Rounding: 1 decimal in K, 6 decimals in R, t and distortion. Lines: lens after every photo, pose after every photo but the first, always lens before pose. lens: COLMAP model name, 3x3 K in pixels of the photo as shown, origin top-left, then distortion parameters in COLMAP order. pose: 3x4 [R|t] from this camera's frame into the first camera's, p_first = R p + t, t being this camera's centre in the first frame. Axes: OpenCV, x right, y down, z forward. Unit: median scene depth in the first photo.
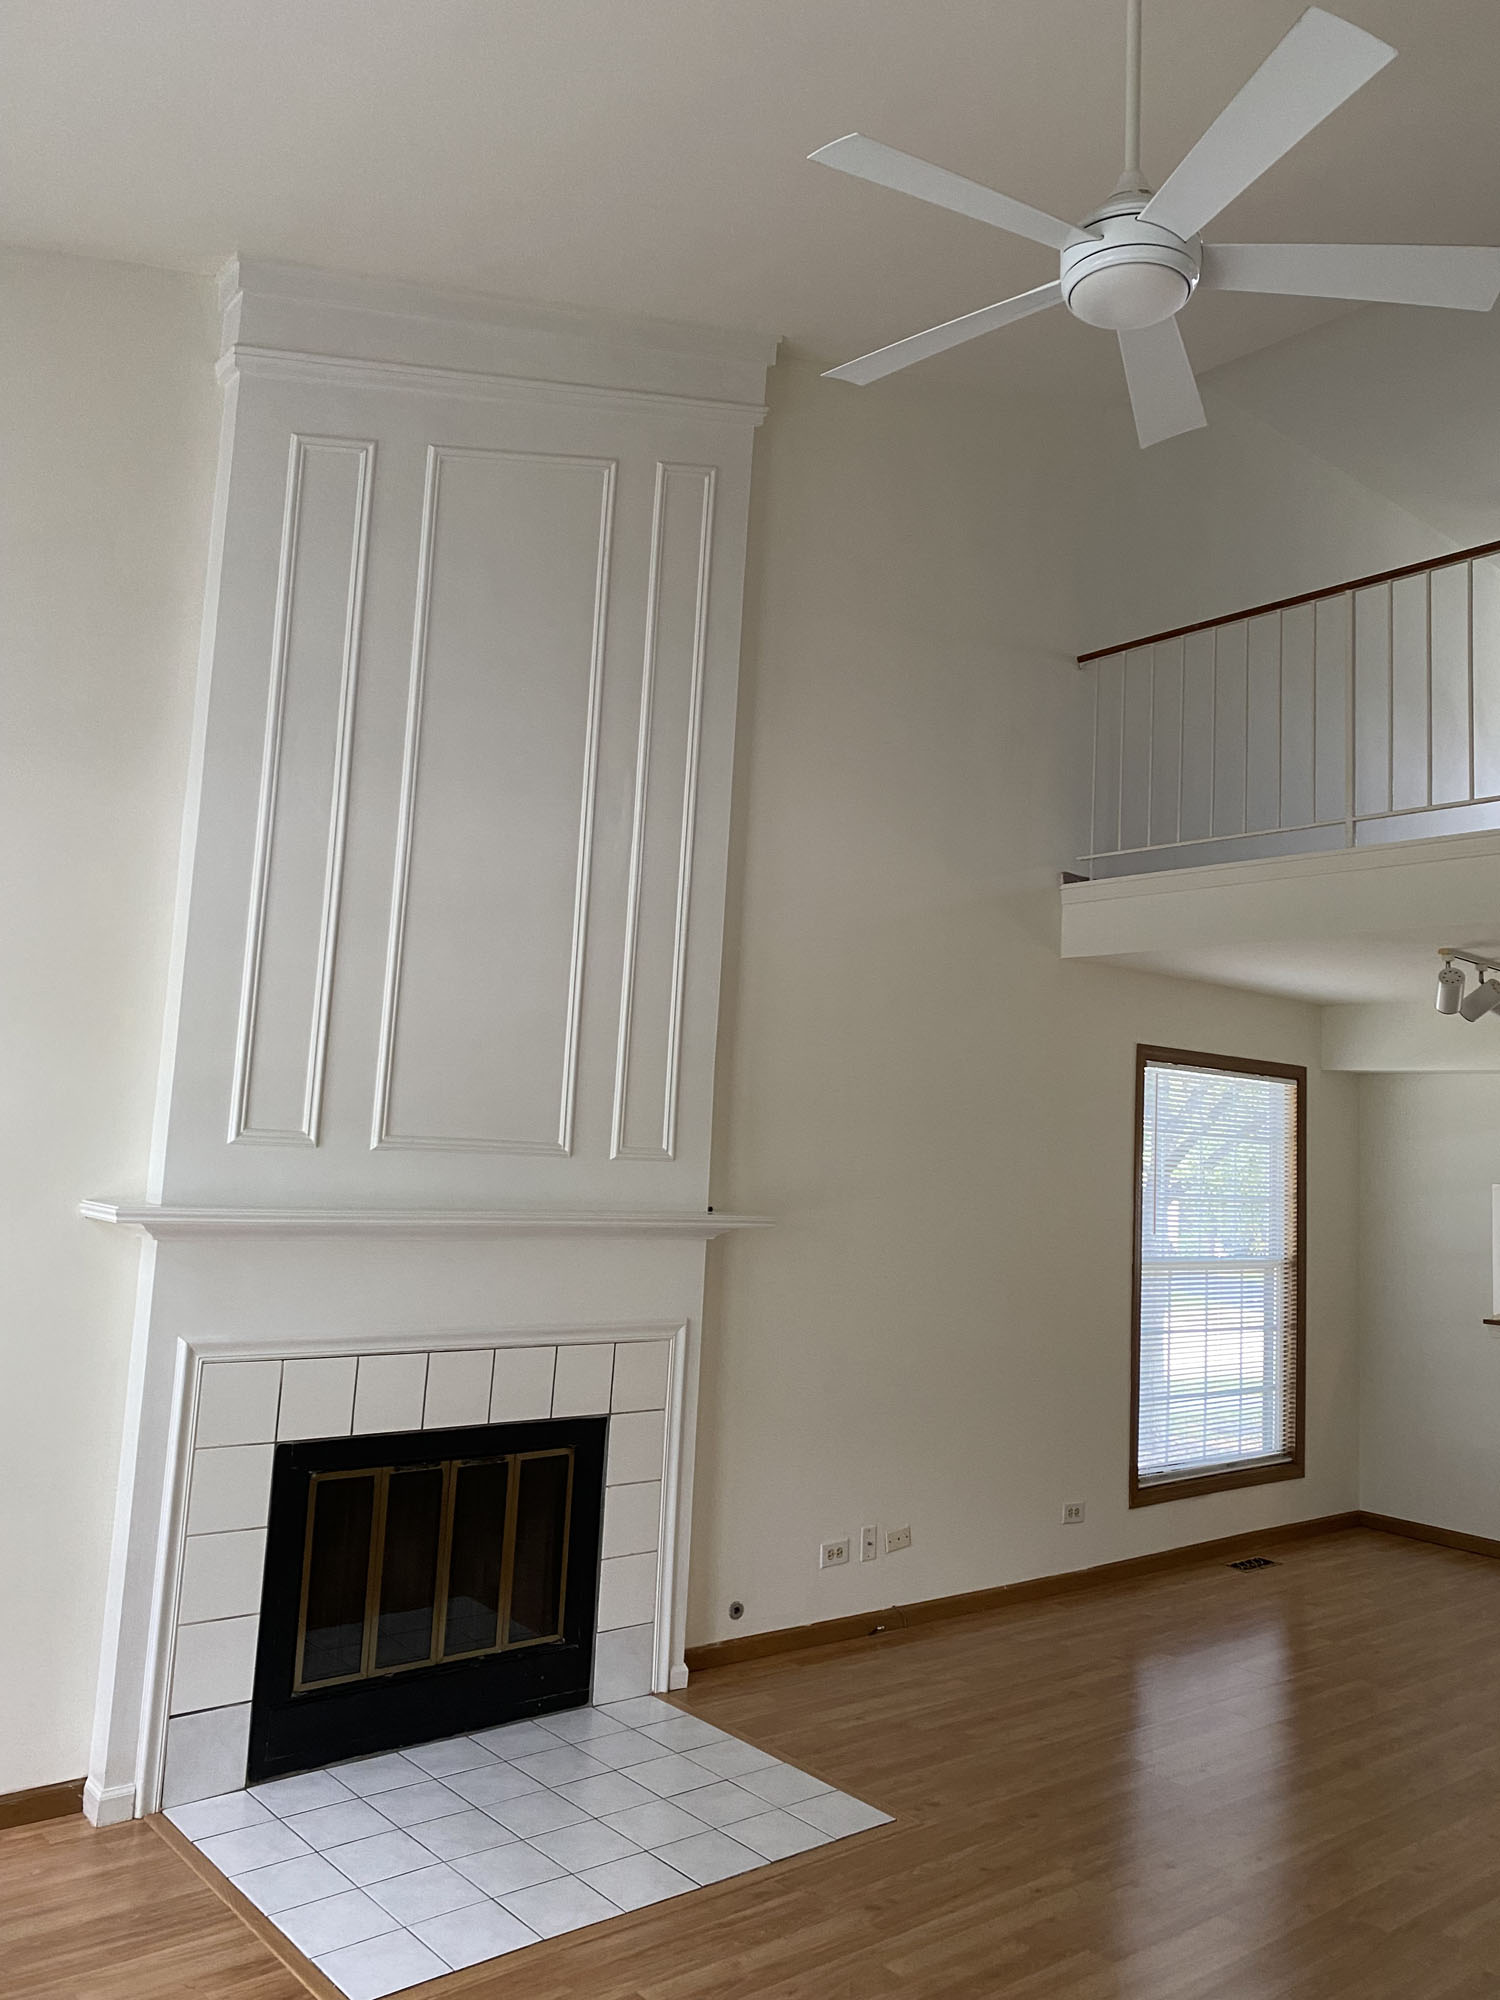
lens RADIAL K [[1511.3, 0, 752.3], [0, 1511.3, 973.6], [0, 0, 1]] dist [0.003506, -0.002181]
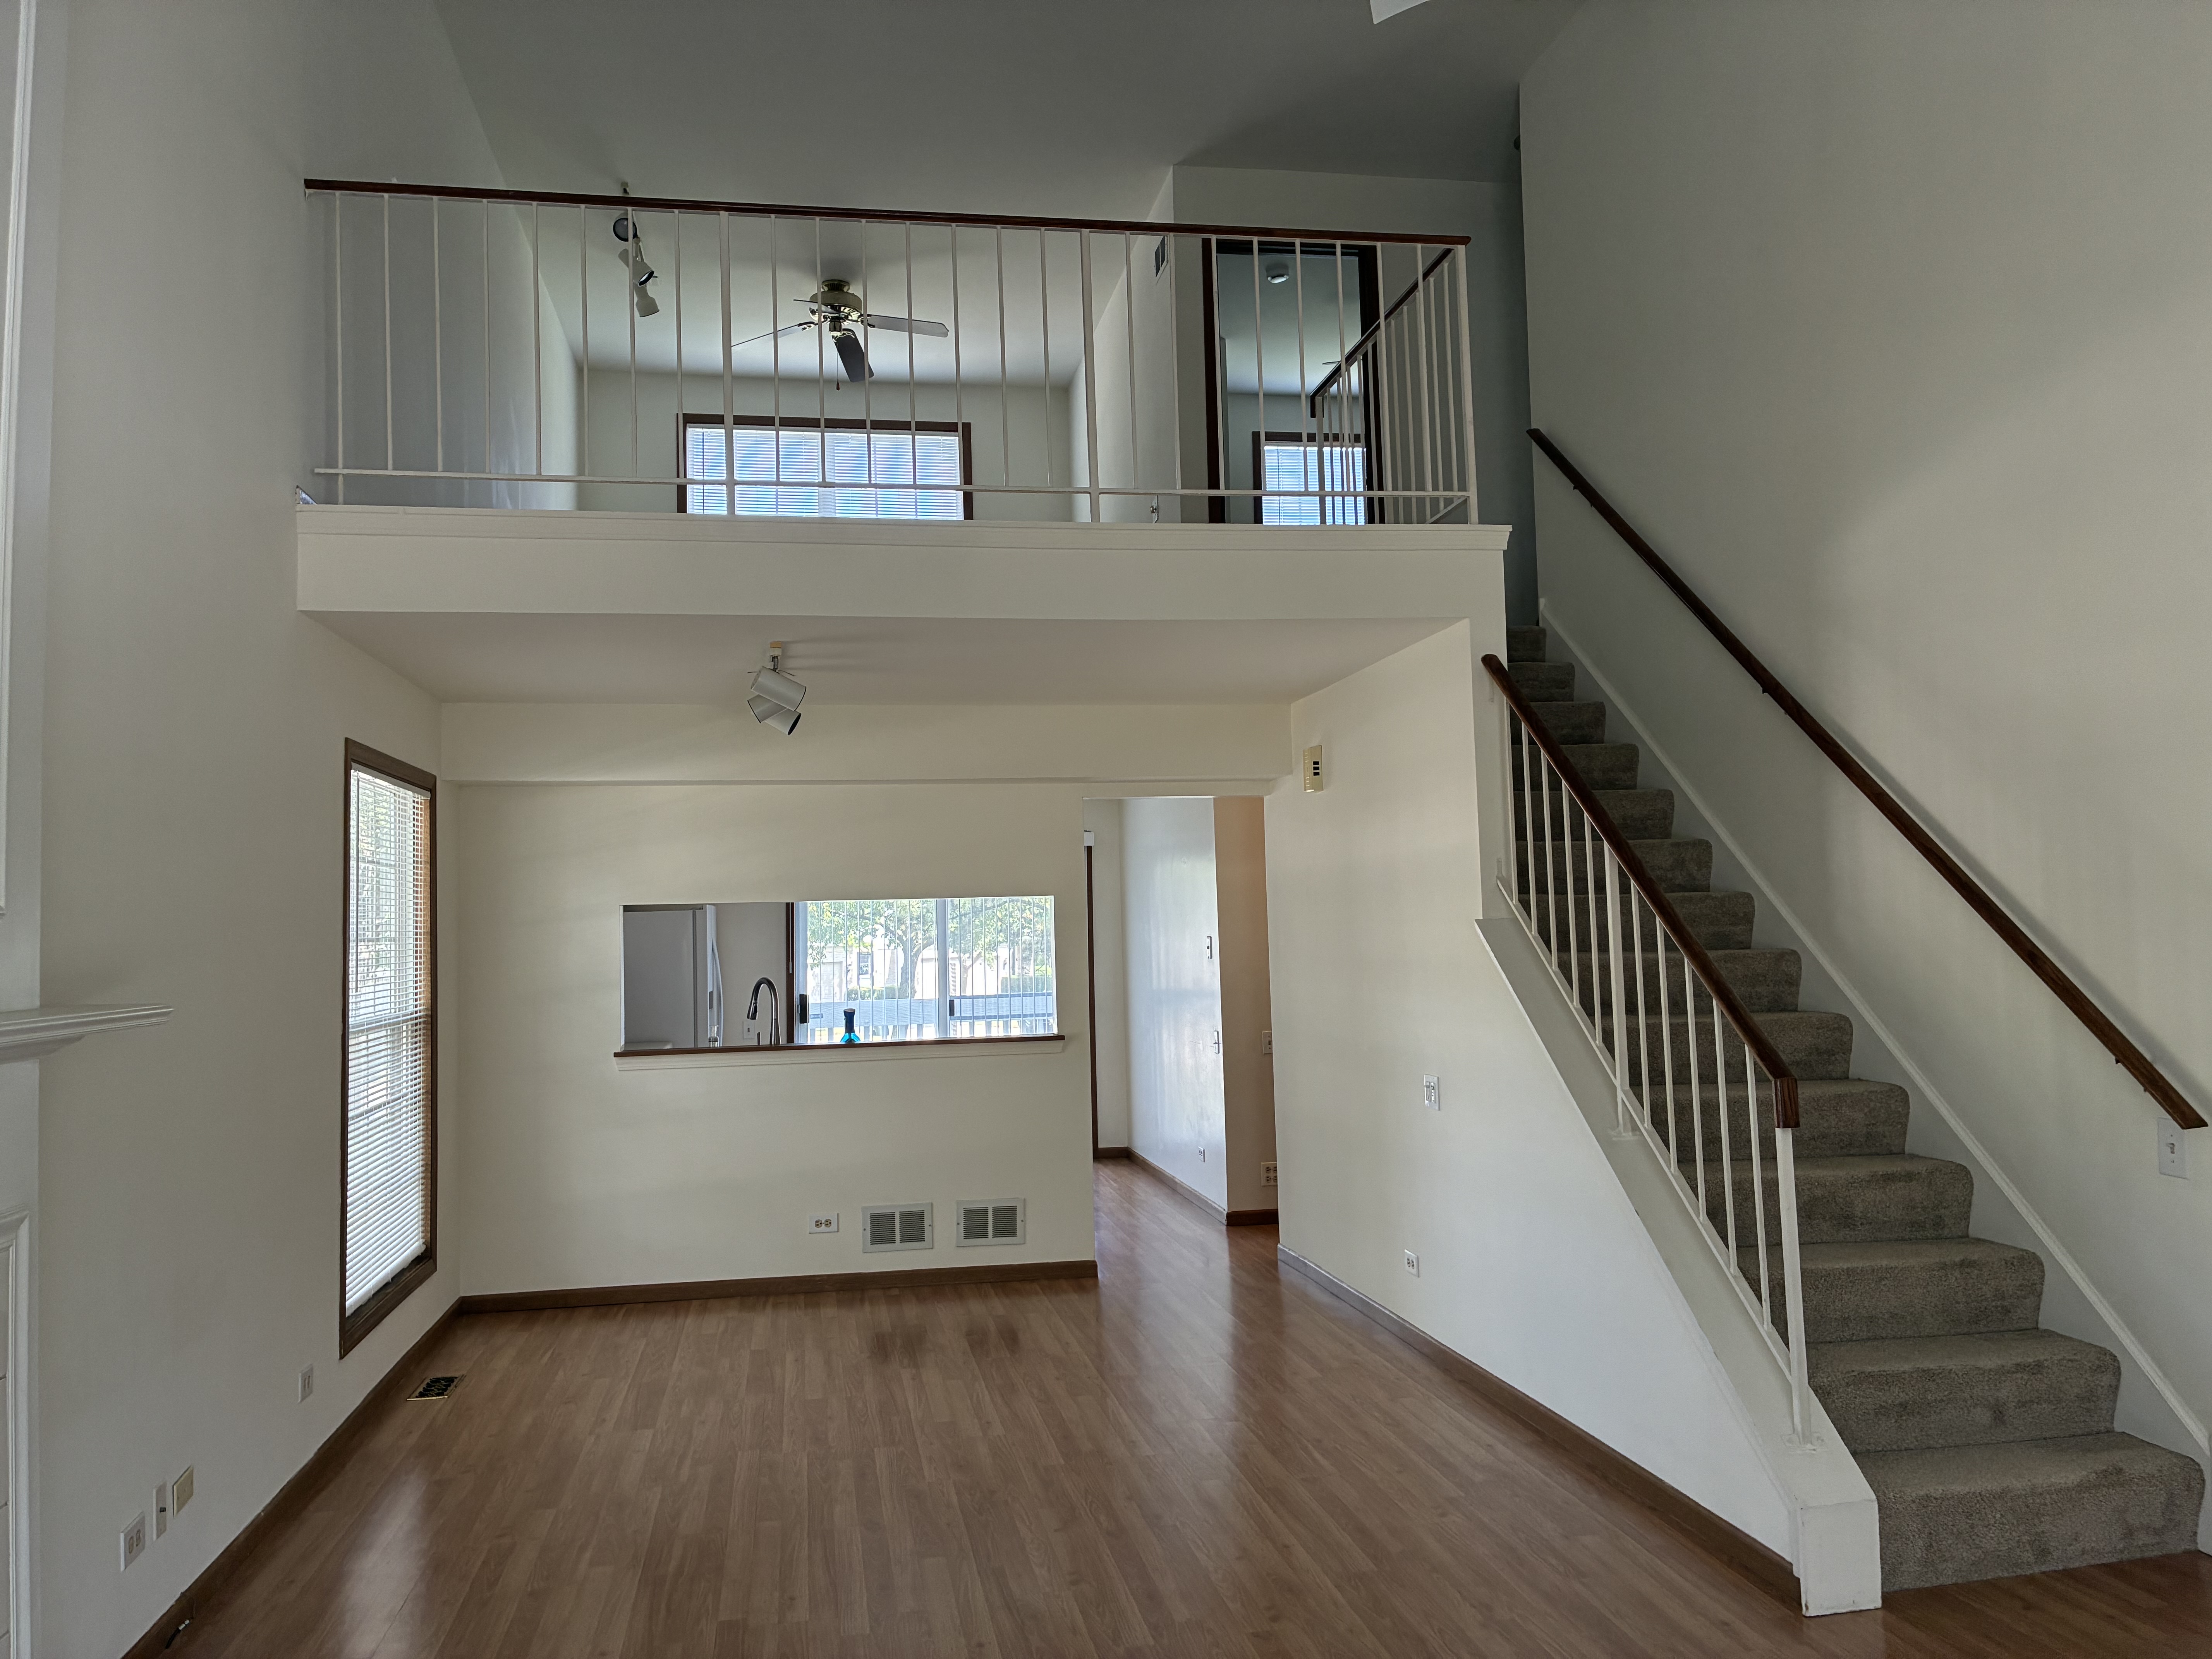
lens RADIAL K [[1686.7, 0, 1106.0], [0, 1686.7, 829.5], [0, 0, 1]] dist [0.001704, 0.003057]
pose [[0.502994, -0.015988, 0.864142, -0.270522], [-0.056152, 0.997112, 0.051133, 0.028056], [-0.862464, -0.074243, 0.500643, 0.265298]]
